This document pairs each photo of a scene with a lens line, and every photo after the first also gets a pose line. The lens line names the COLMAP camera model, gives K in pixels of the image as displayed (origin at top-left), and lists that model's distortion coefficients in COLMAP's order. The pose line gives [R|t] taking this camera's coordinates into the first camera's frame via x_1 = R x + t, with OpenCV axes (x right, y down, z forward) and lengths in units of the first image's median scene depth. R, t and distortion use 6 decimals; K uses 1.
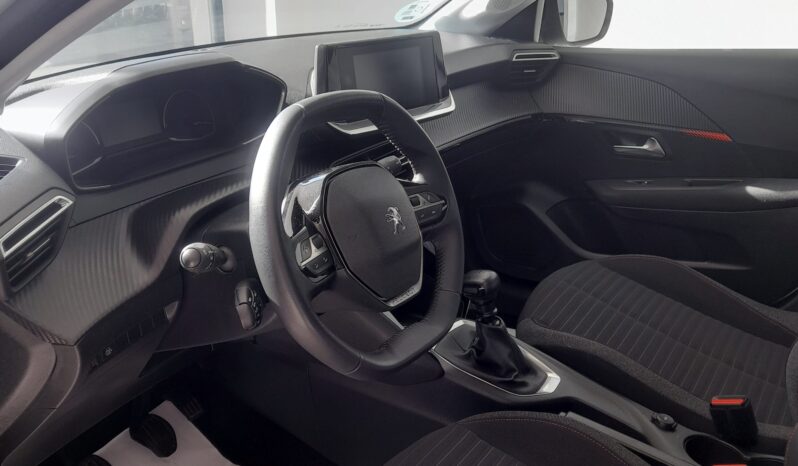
lens RADIAL K [[790.7, 0, 399.6], [0, 790.7, 255.0], [0, 0, 1]] dist [0.006549, 0.011836]
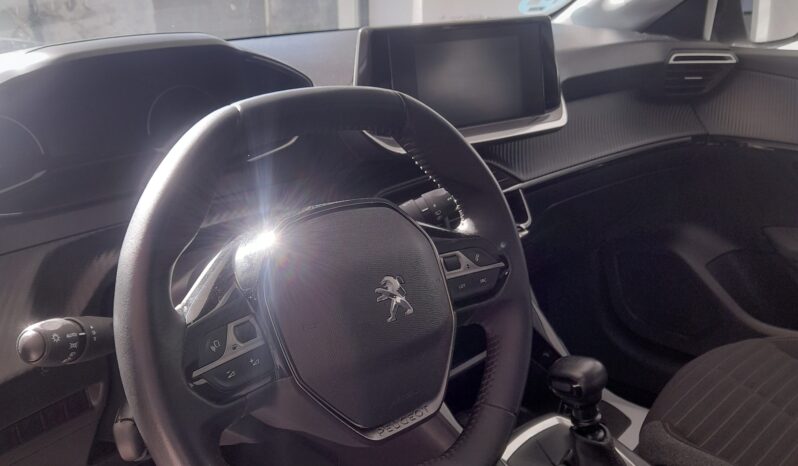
lens RADIAL K [[790.7, 0, 399.6], [0, 790.7, 255.0], [0, 0, 1]] dist [0.006549, 0.011836]
pose [[0.974036, 0.068674, -0.215728, 0.083278], [-0.072445, 0.997326, -0.009610, -0.046735], [0.214491, 0.024989, 0.976406, 0.262171]]
